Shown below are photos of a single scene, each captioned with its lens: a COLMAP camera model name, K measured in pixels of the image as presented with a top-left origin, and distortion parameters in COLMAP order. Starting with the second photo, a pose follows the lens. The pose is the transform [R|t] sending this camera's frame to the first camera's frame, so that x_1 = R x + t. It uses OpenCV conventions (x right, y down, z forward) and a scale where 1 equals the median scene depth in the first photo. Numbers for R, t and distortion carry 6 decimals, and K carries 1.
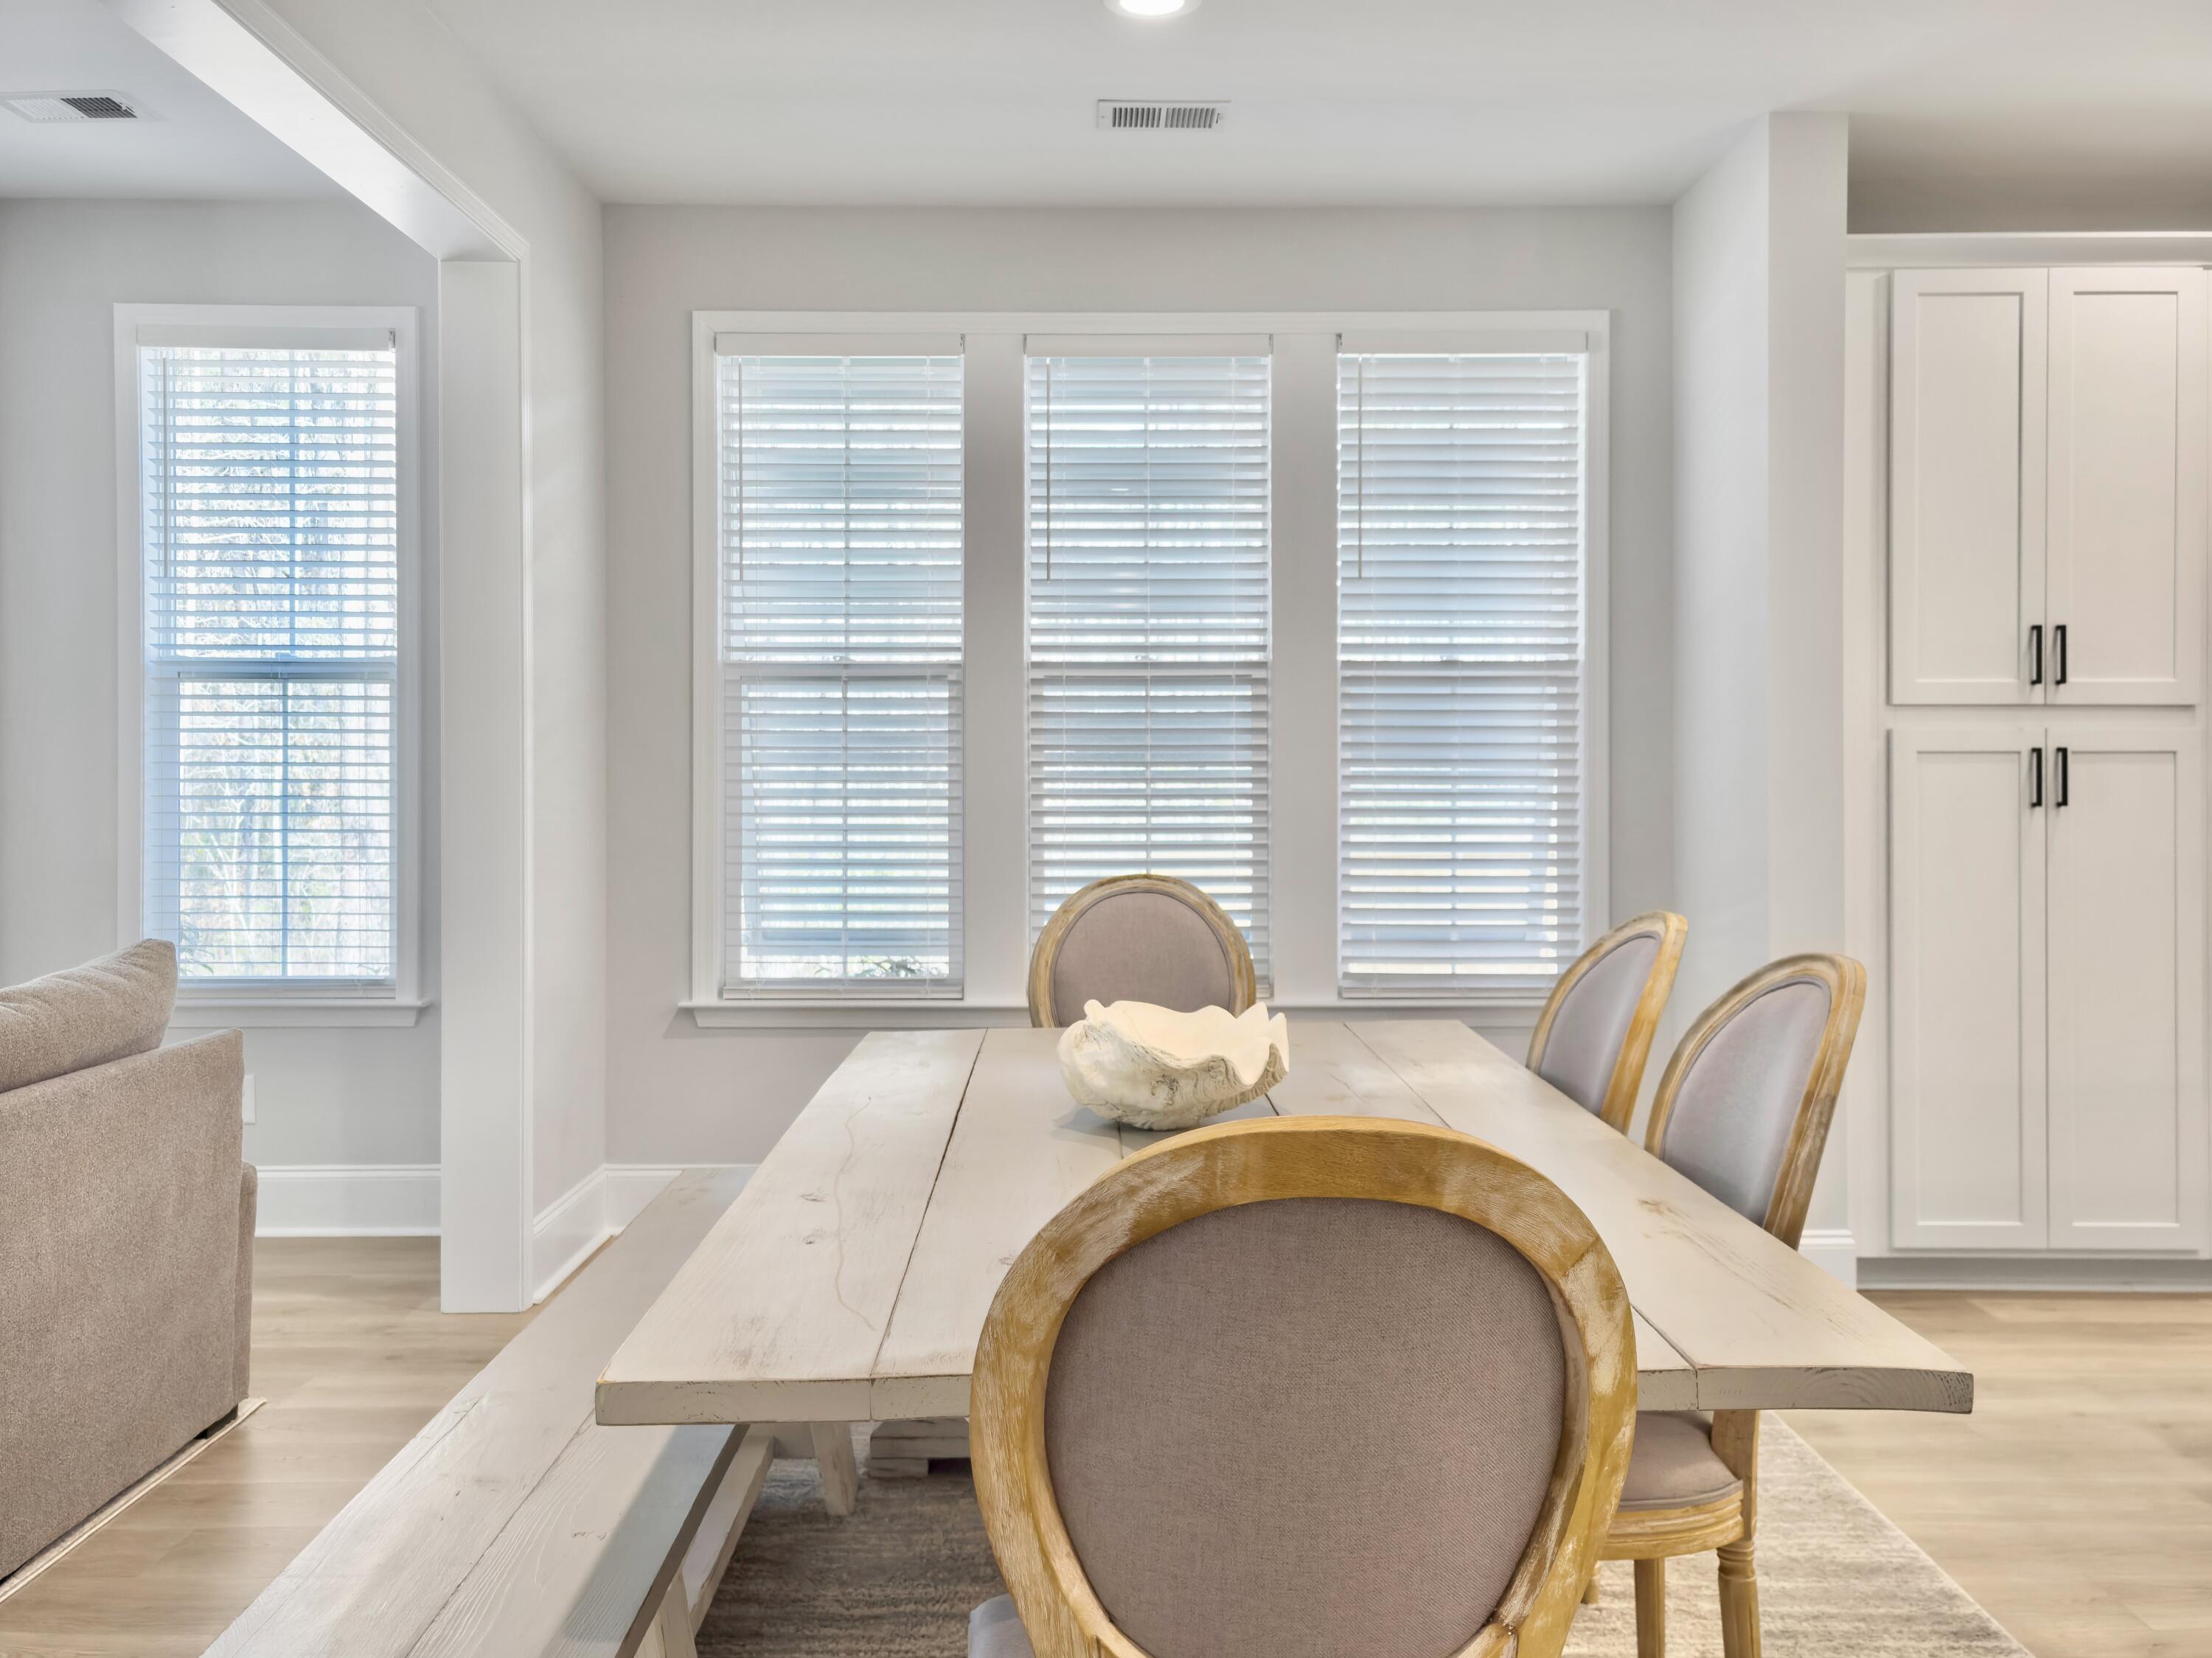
lens RADIAL K [[1911.9, 0, 1106.2], [0, 1911.9, 754.7], [0, 0, 1]] dist [0.039885, -0.002800]
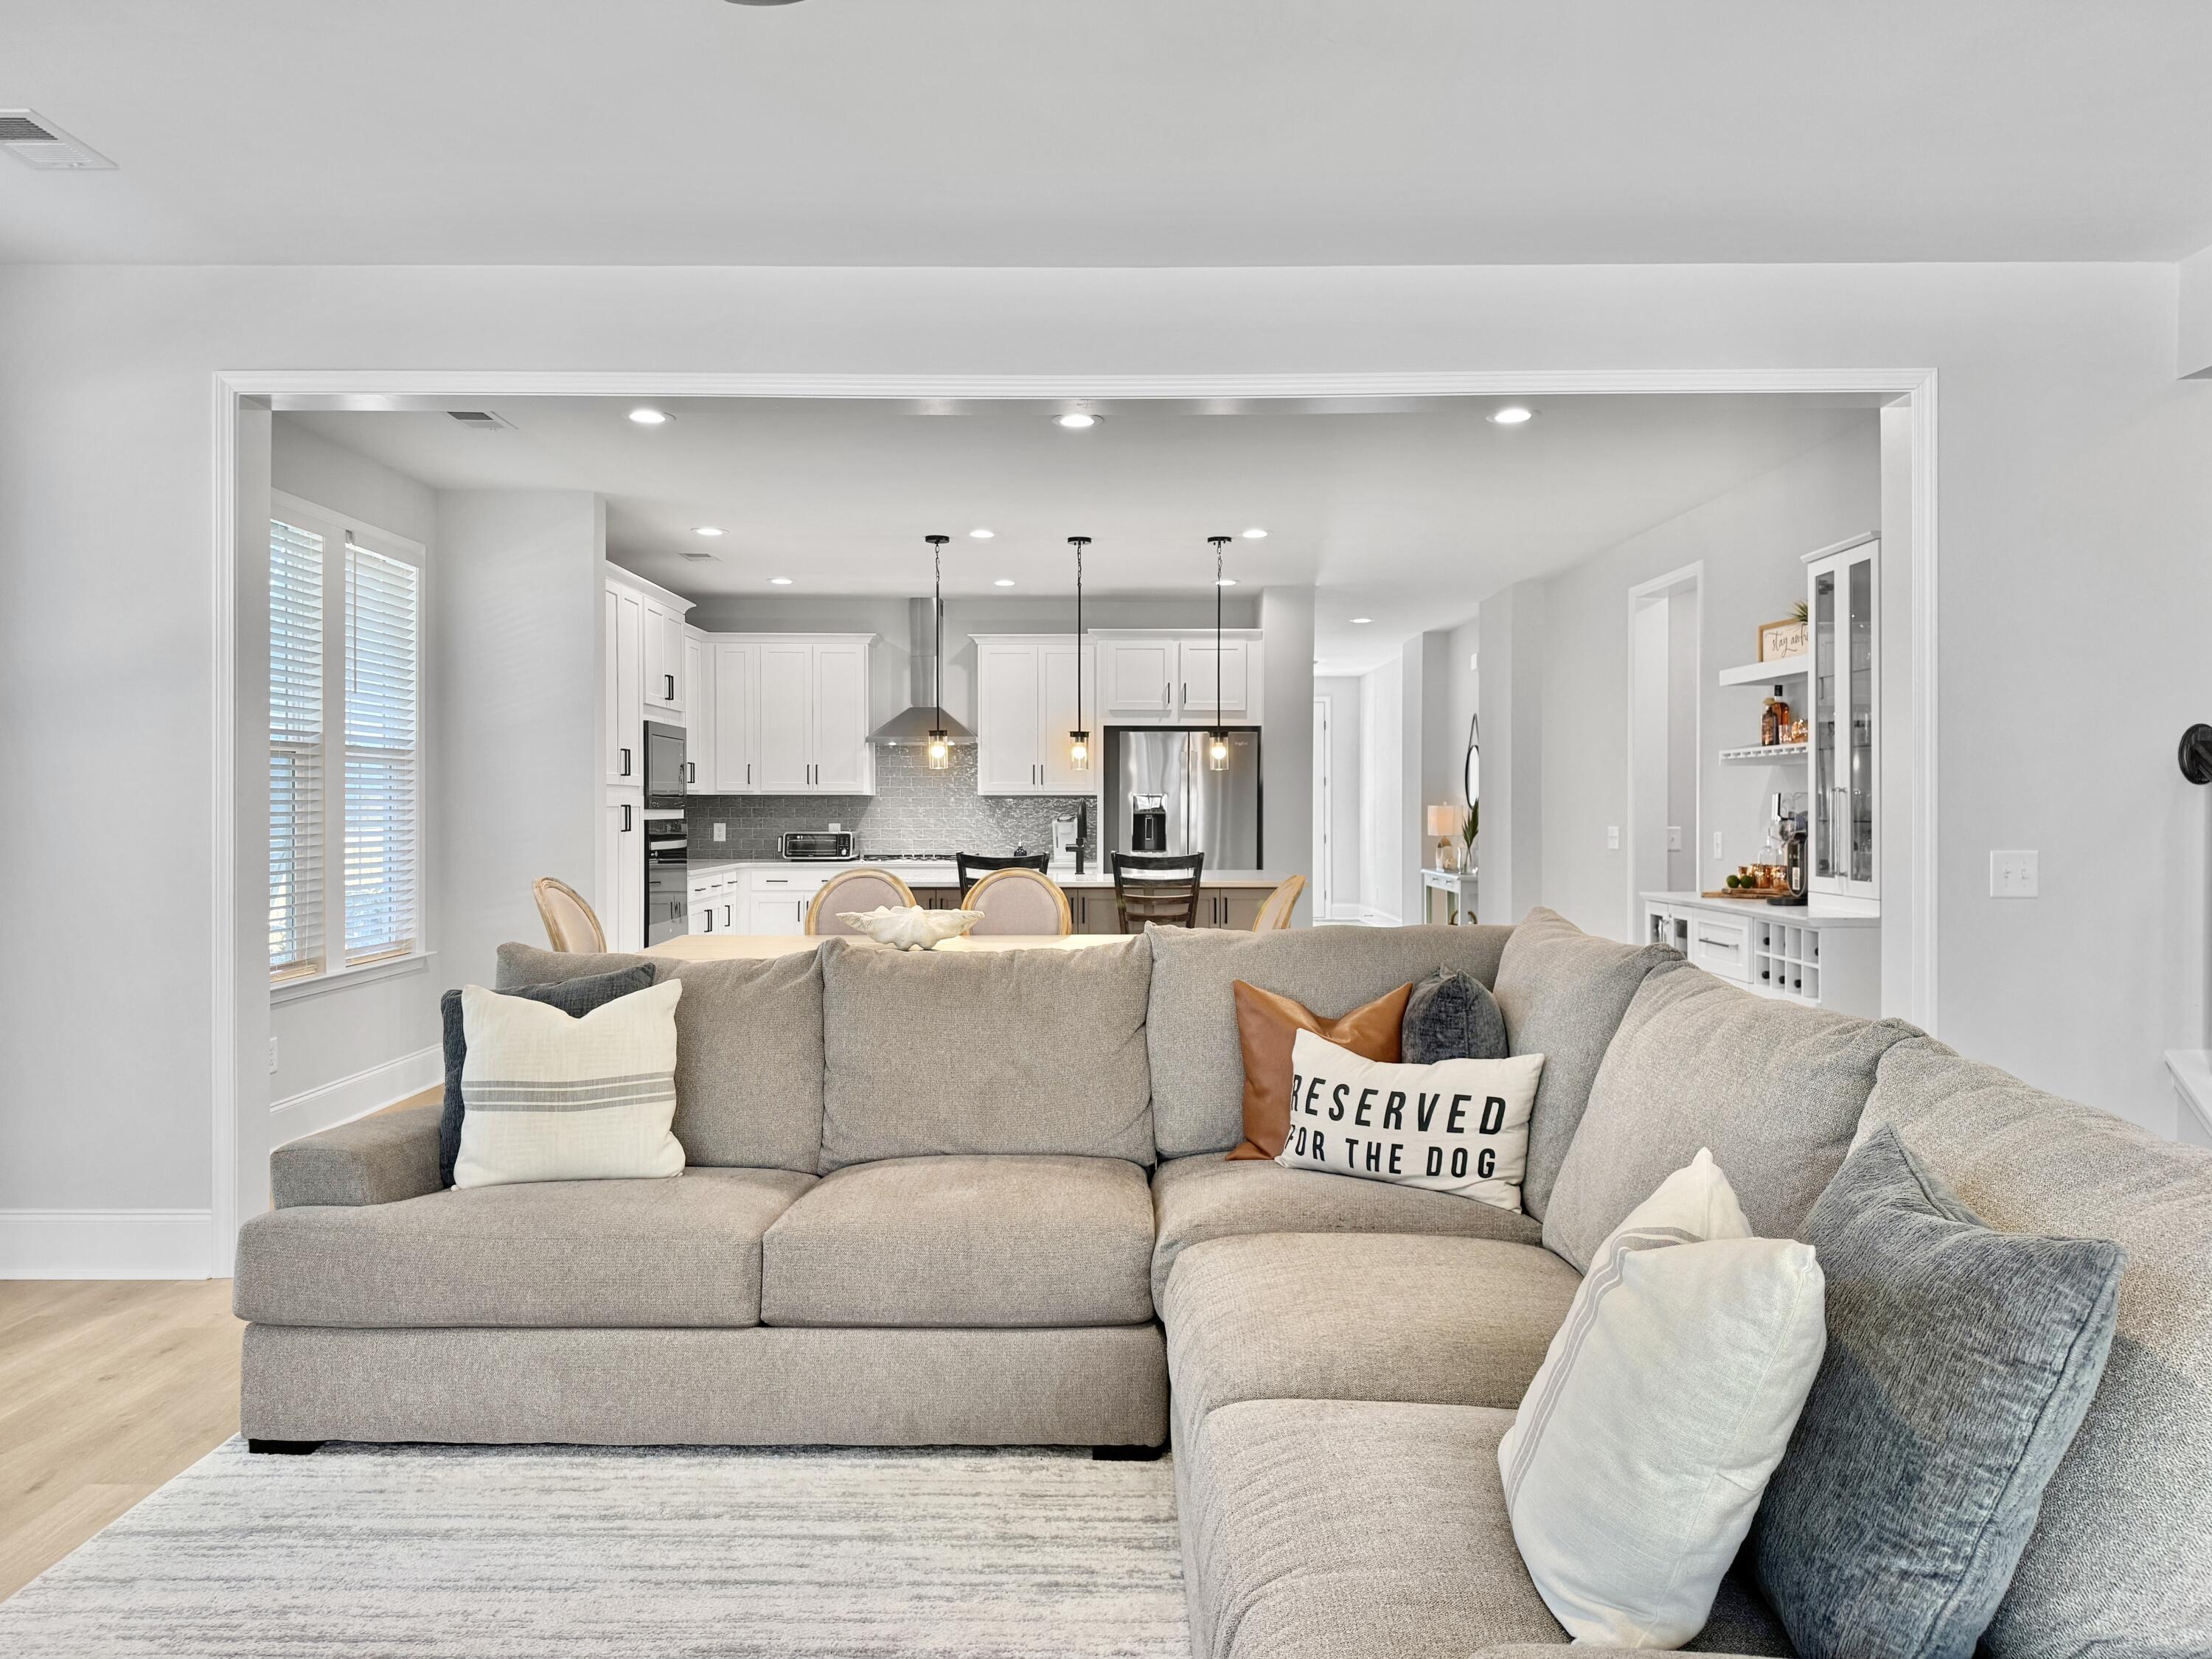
lens RADIAL K [[1543.9, 0, 1093.7], [0, 1543.9, 810.8], [0, 0, 1]] dist [0.159509, -0.233051]
pose [[0.010085, -0.001119, 0.999949, -1.130530], [-0.002254, 0.999997, 0.001141, 0.000327], [-0.999947, -0.002266, 0.010082, 0.396587]]
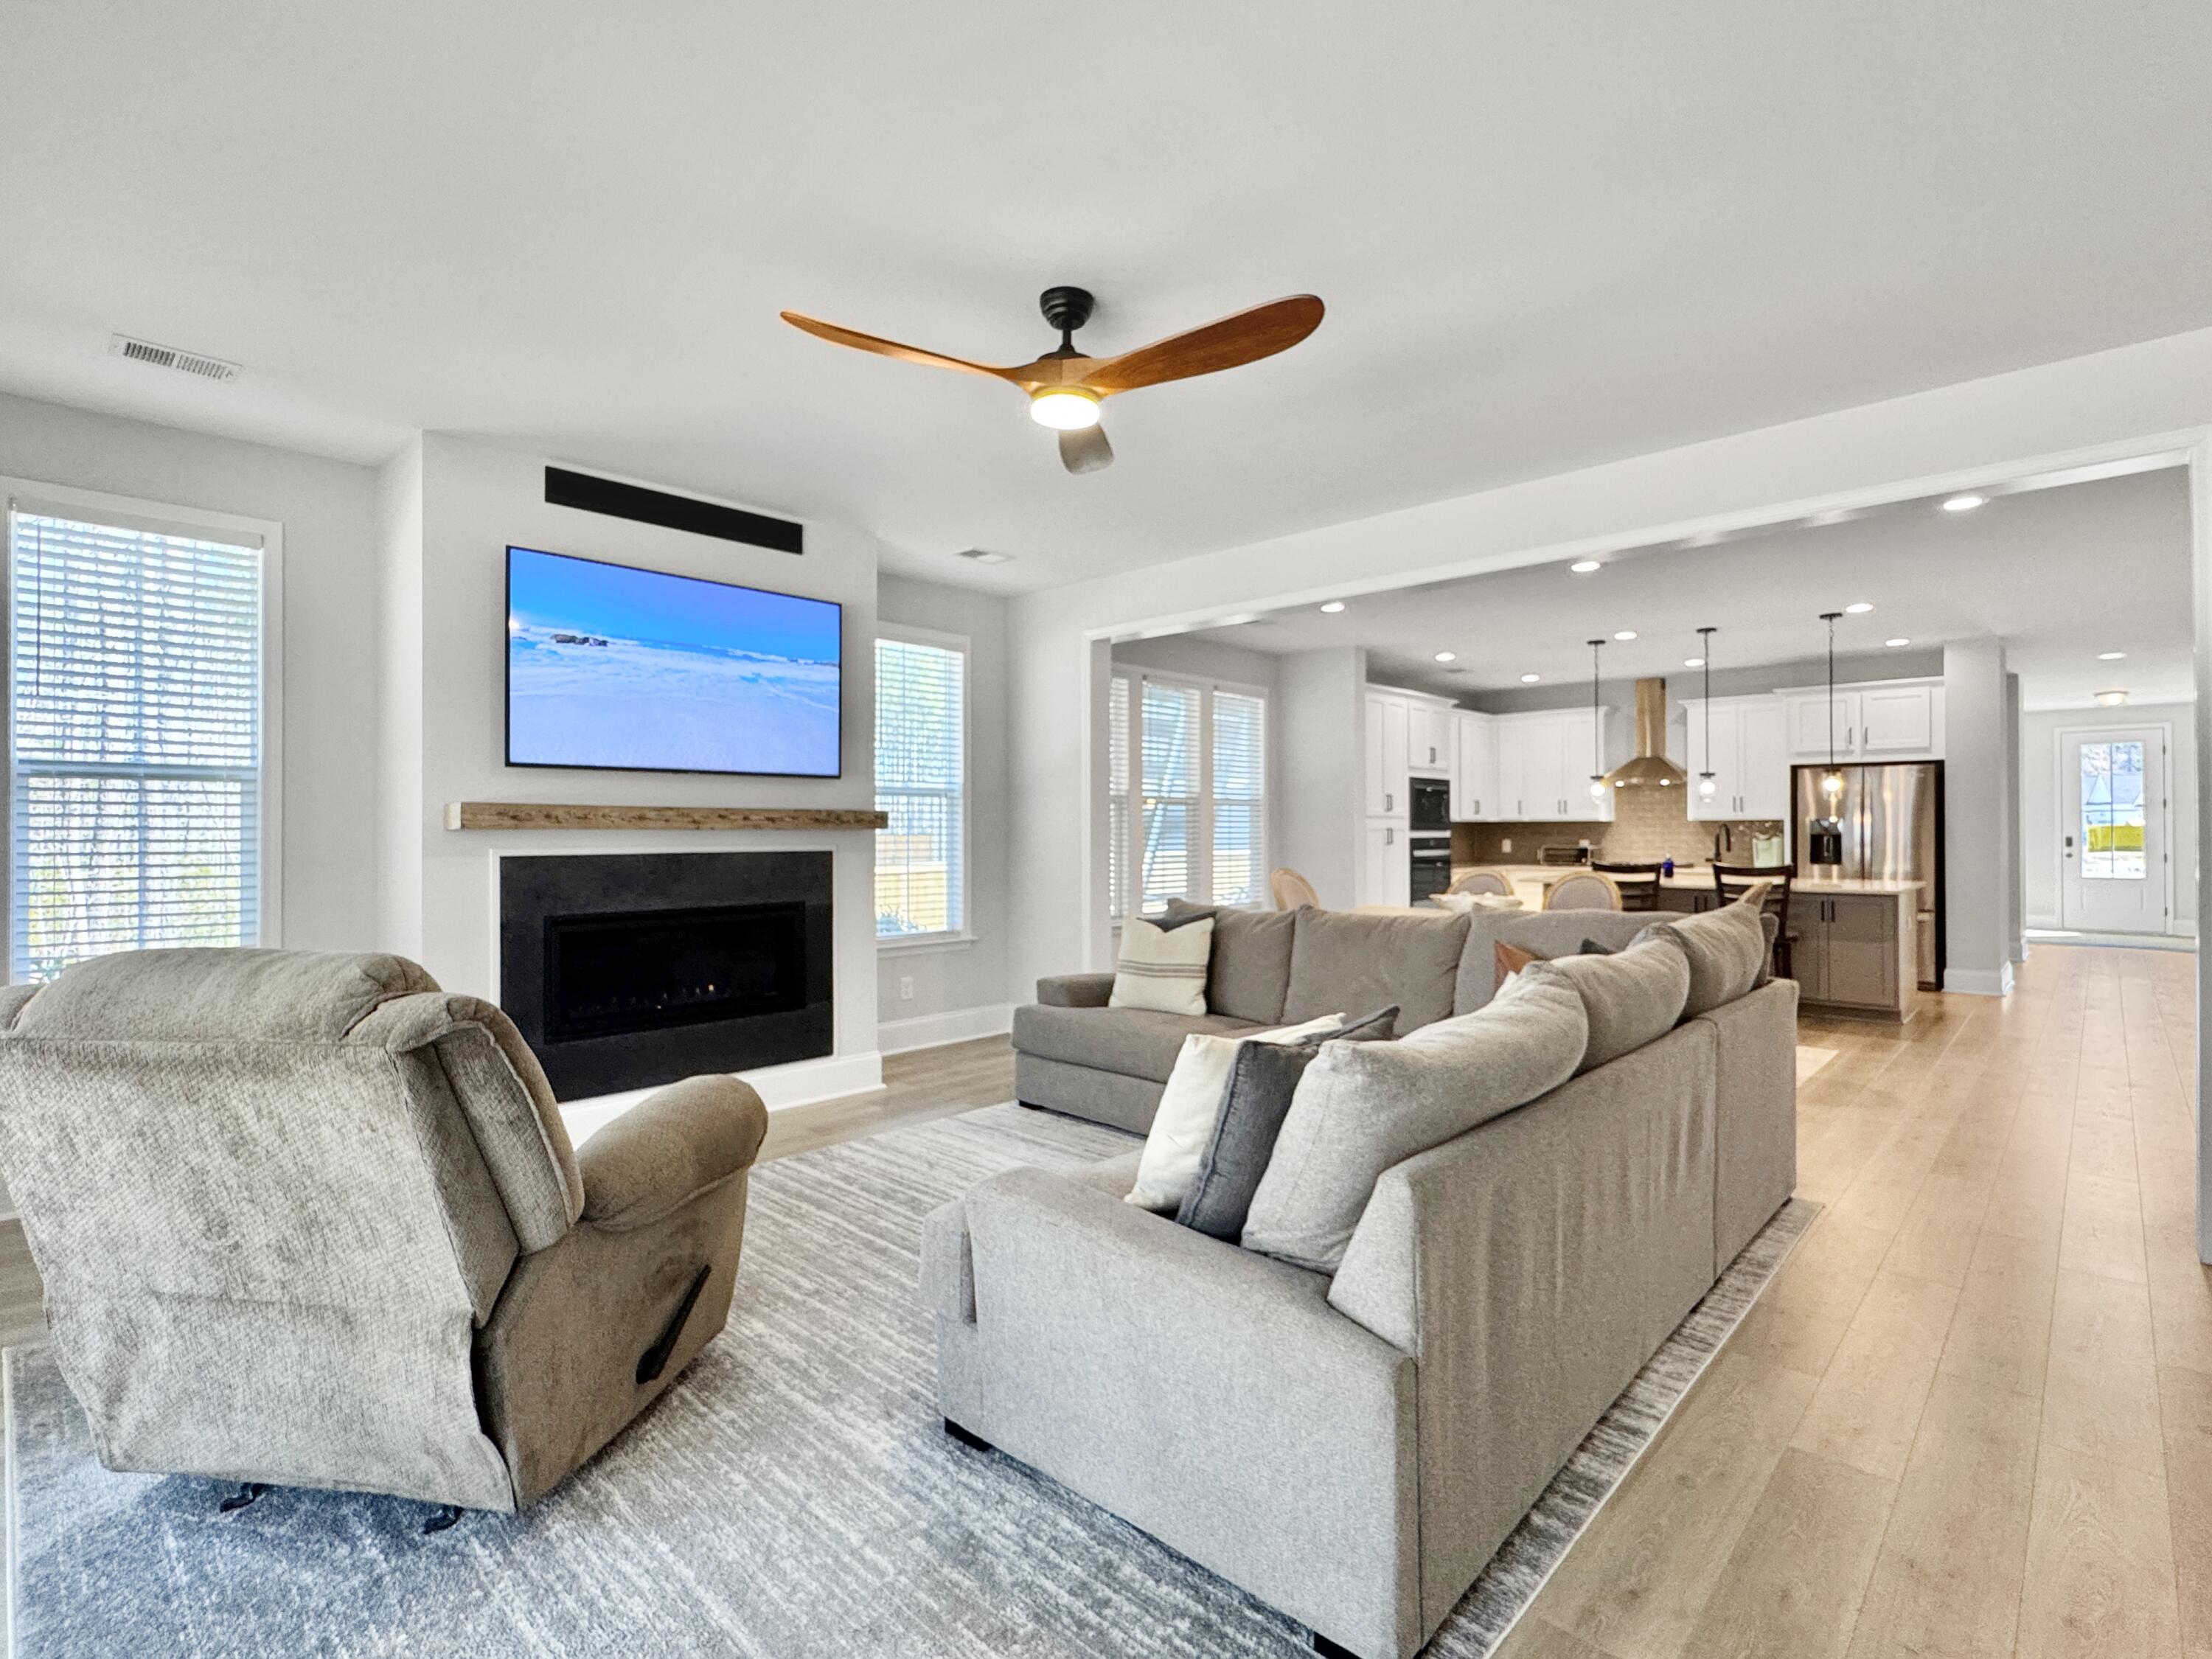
lens RADIAL K [[1057.6, 0, 1112.0], [0, 1057.6, 826.3], [0, 0, 1]] dist [-0.001876, 0.000151]
pose [[0.687408, 0.002570, 0.726267, -1.161423], [0.000198, 0.999993, -0.003726, 0.000023], [-0.726271, 0.002705, 0.687403, 0.008448]]
